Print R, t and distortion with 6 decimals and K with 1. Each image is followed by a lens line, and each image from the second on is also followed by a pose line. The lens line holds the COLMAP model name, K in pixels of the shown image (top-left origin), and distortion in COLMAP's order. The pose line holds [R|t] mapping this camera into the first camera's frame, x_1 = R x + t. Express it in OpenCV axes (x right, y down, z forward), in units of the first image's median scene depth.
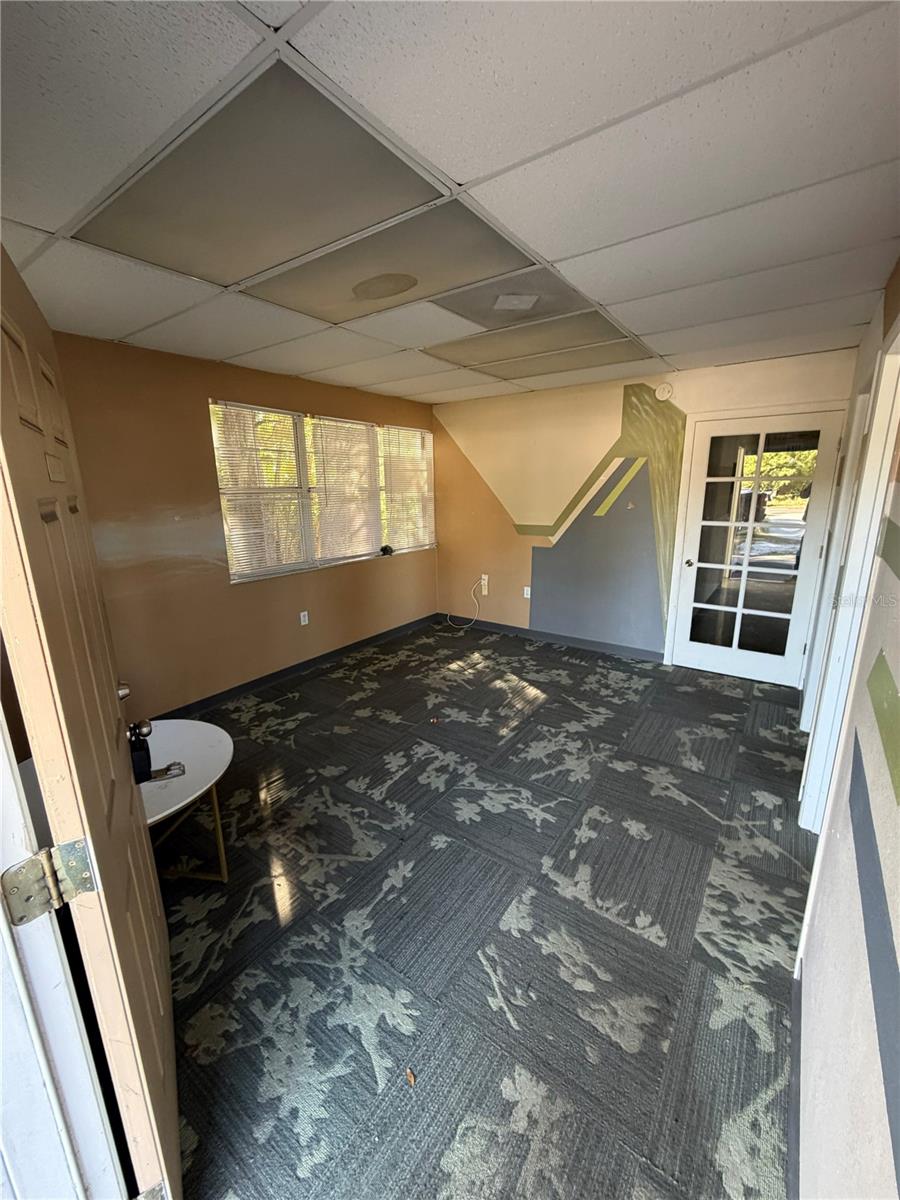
lens RADIAL K [[480.1, 0, 451.4], [0, 480.1, 597.5], [0, 0, 1]] dist [0.002626, -0.000175]
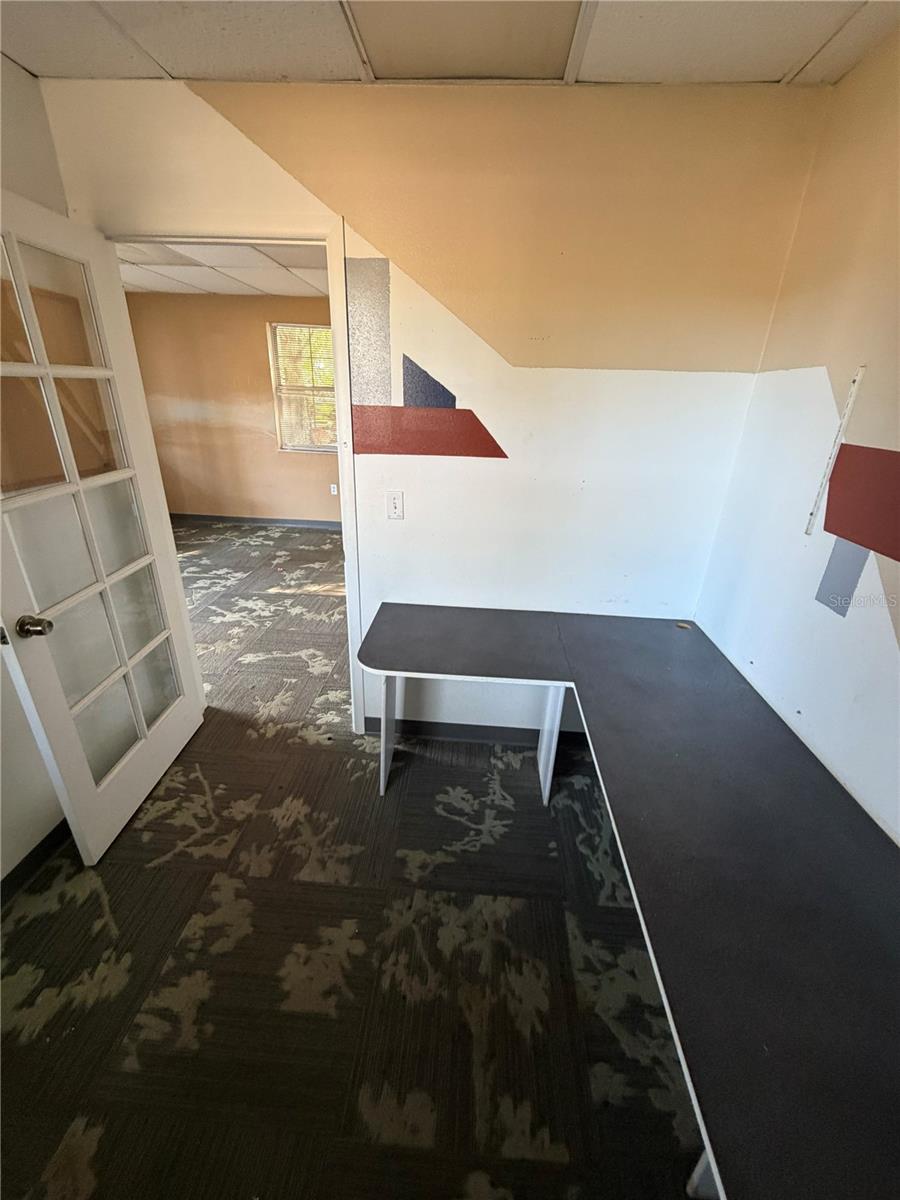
lens RADIAL K [[480.1, 0, 448.6], [0, 480.1, 599.5], [0, 0, 1]] dist [0.002626, -0.000175]
pose [[0.519841, 0.367098, -0.771365, 1.407319], [-0.240876, 0.929310, 0.279933, -0.173368], [0.819600, 0.040282, 0.571519, 0.685756]]
